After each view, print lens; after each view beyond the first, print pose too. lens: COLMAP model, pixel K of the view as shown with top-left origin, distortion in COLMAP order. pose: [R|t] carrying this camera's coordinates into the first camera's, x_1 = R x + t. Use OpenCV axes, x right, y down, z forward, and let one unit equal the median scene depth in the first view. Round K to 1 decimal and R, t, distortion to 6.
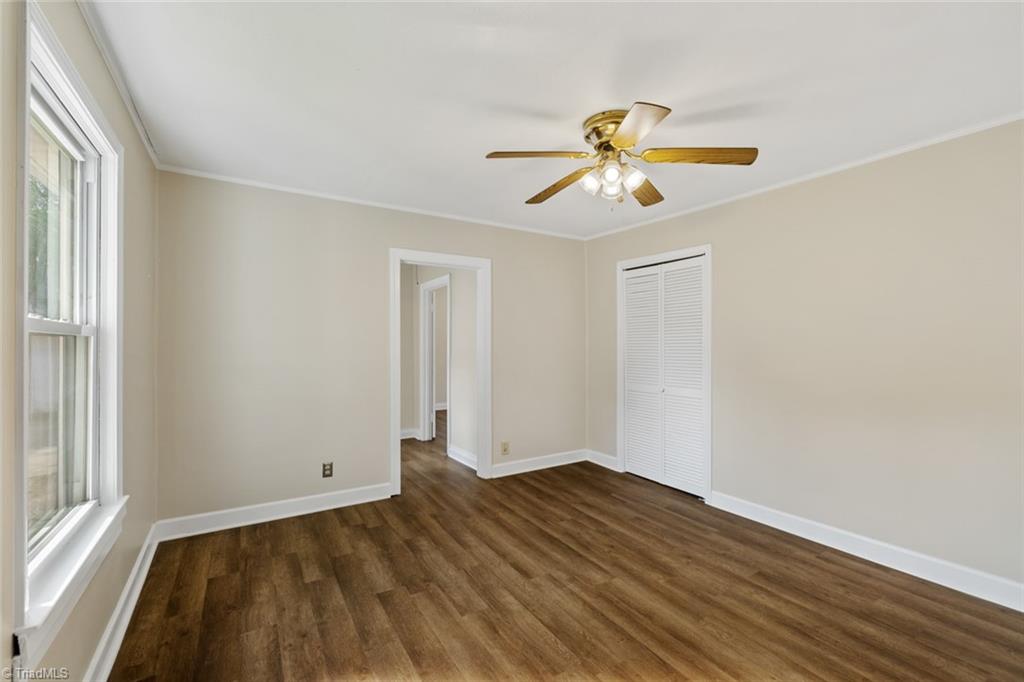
lens RADIAL K [[433.4, 0, 508.4], [0, 433.4, 345.5], [0, 0, 1]] dist [0.001591, -0.000185]
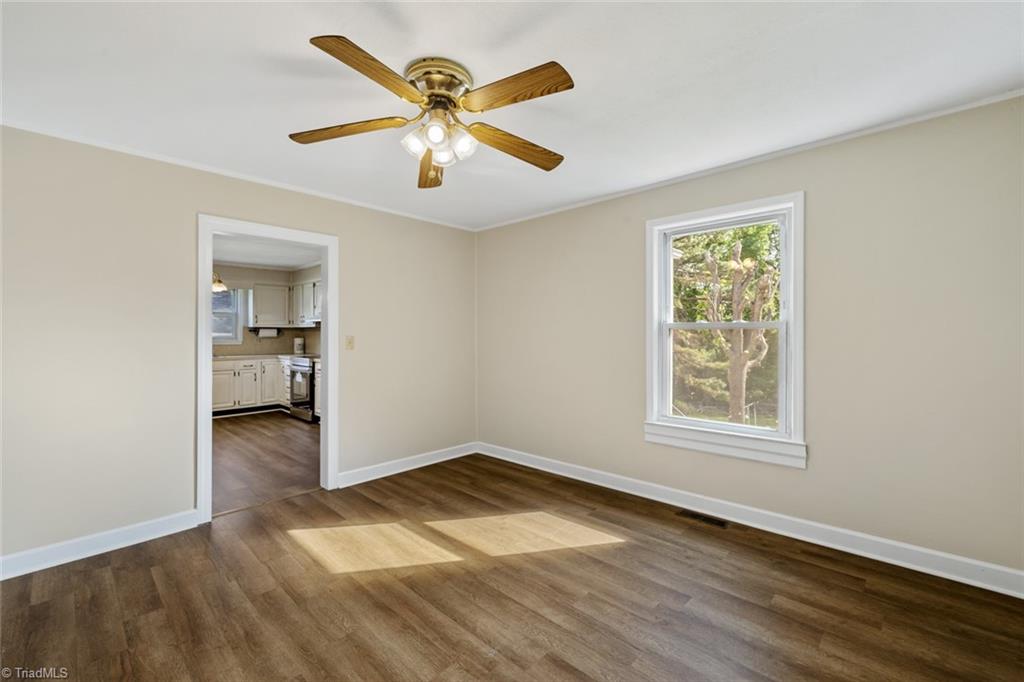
lens RADIAL K [[433.4, 0, 510.9], [0, 433.4, 334.6], [0, 0, 1]] dist [0.001591, -0.000185]
pose [[-0.967637, 0.004172, -0.252310, 0.279075], [0.002596, 0.999975, 0.006579, -0.006548], [0.252332, 0.005711, -0.967624, 1.614449]]
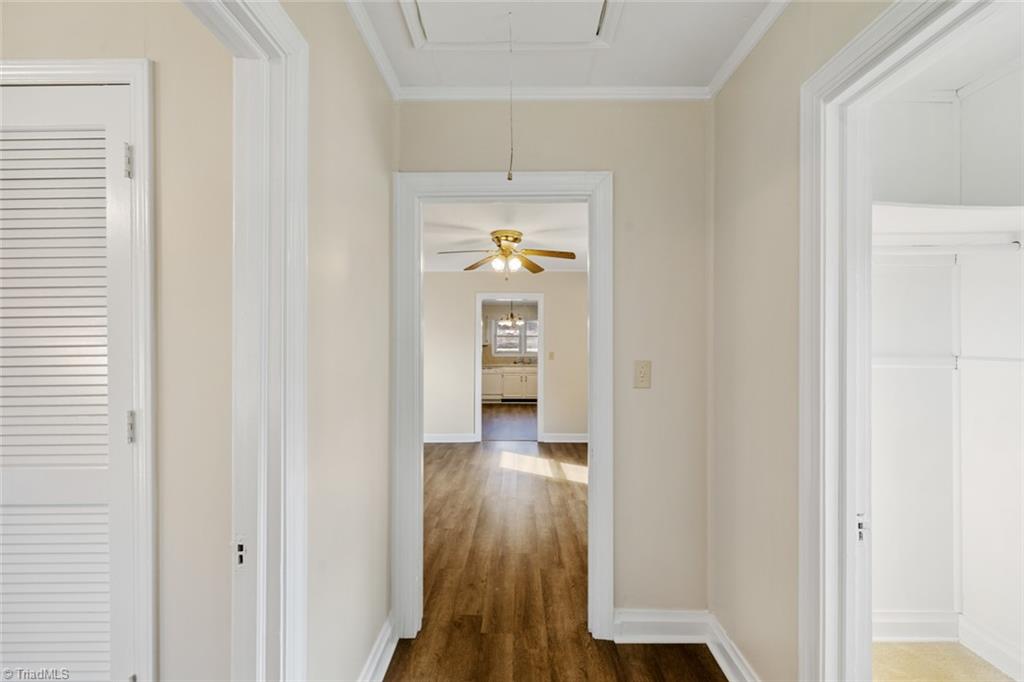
lens RADIAL K [[433.4, 0, 511.7], [0, 433.4, 345.3], [0, 0, 1]] dist [0.001591, -0.000185]
pose [[-0.844850, 0.007290, 0.534954, -0.683919], [0.005127, 0.999972, -0.005531, -0.017507], [-0.534979, -0.001930, -0.844863, 2.229967]]
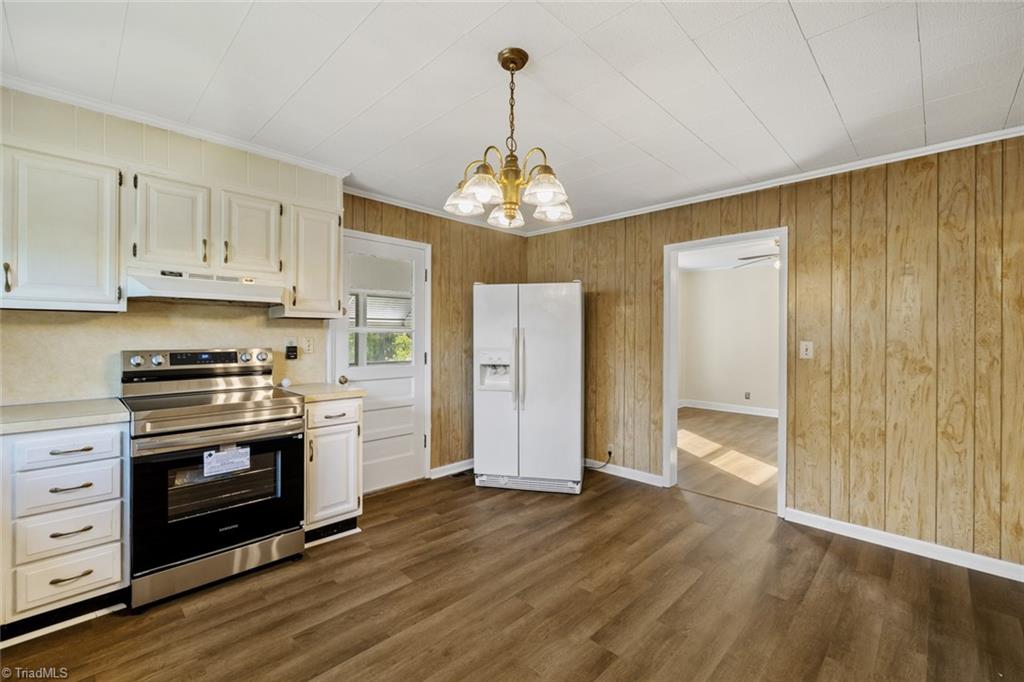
lens RADIAL K [[433.4, 0, 507.3], [0, 433.4, 337.3], [0, 0, 1]] dist [0.001591, -0.000185]
pose [[0.227226, 0.010435, -0.973786, 1.845256], [-0.009648, 0.999918, 0.008464, -0.003749], [0.973794, 0.007472, 0.227308, -0.850445]]
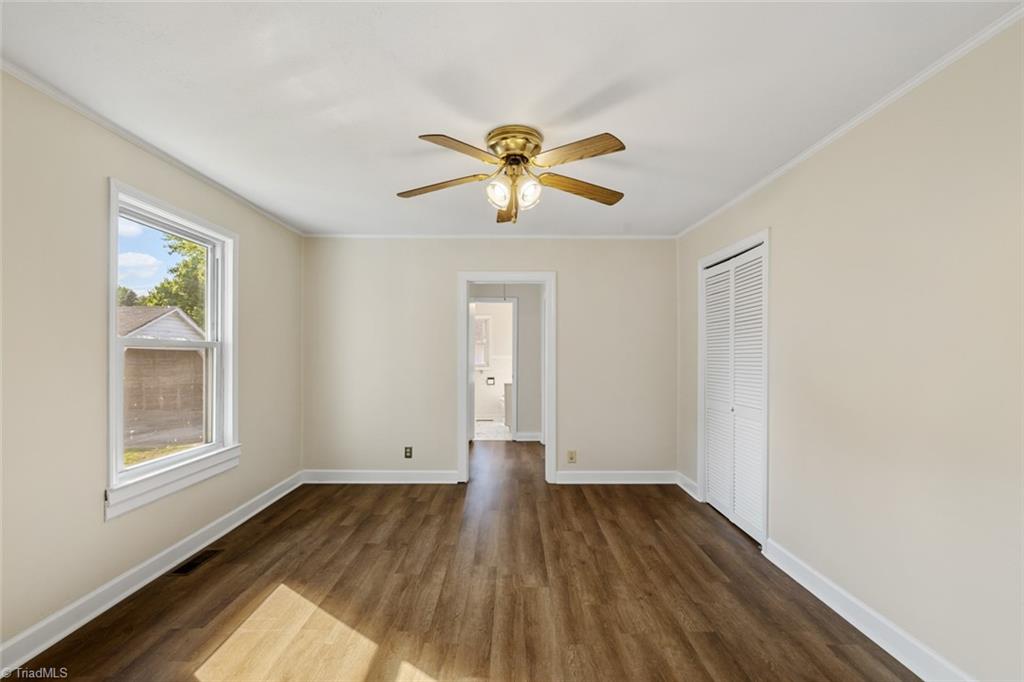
lens RADIAL K [[433.4, 0, 508.7], [0, 433.4, 360.6], [0, 0, 1]] dist [0.001591, -0.000185]
pose [[0.849913, 0.010535, -0.526818, 0.667008], [-0.005337, 0.999921, 0.011386, 0.002090], [0.526896, -0.006866, 0.849902, 0.102421]]
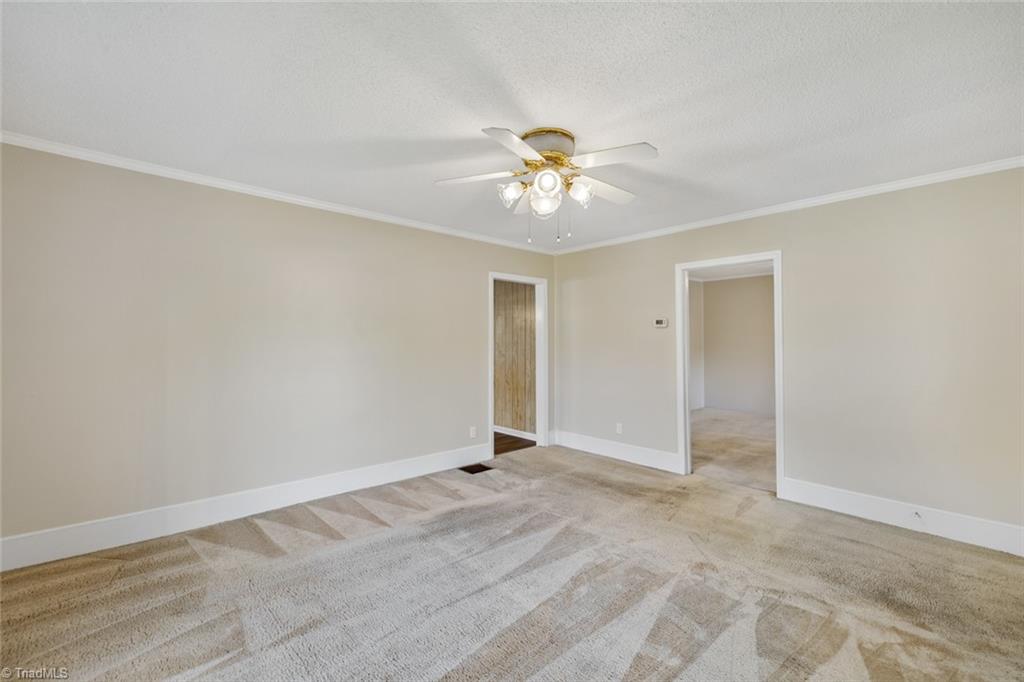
lens RADIAL K [[433.4, 0, 509.7], [0, 433.4, 340.1], [0, 0, 1]] dist [0.001591, -0.000185]
pose [[0.156372, 0.008638, -0.987660, 3.505718], [-0.002909, 0.999961, 0.008285, -0.034600], [0.987694, 0.001578, 0.156391, -0.000973]]
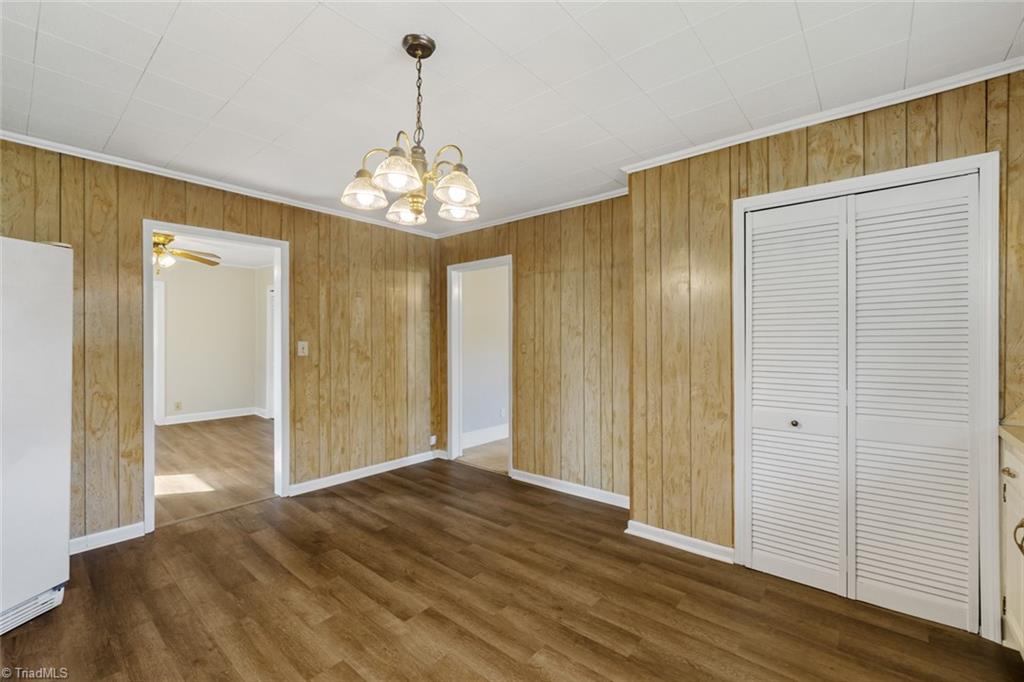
lens RADIAL K [[433.4, 0, 508.5], [0, 433.4, 338.9], [0, 0, 1]] dist [0.001591, -0.000185]
pose [[0.955519, 0.004720, 0.294890, 1.097423], [-0.003872, 0.999987, -0.003461, 0.003455], [-0.294903, 0.002166, 0.955525, -1.358547]]
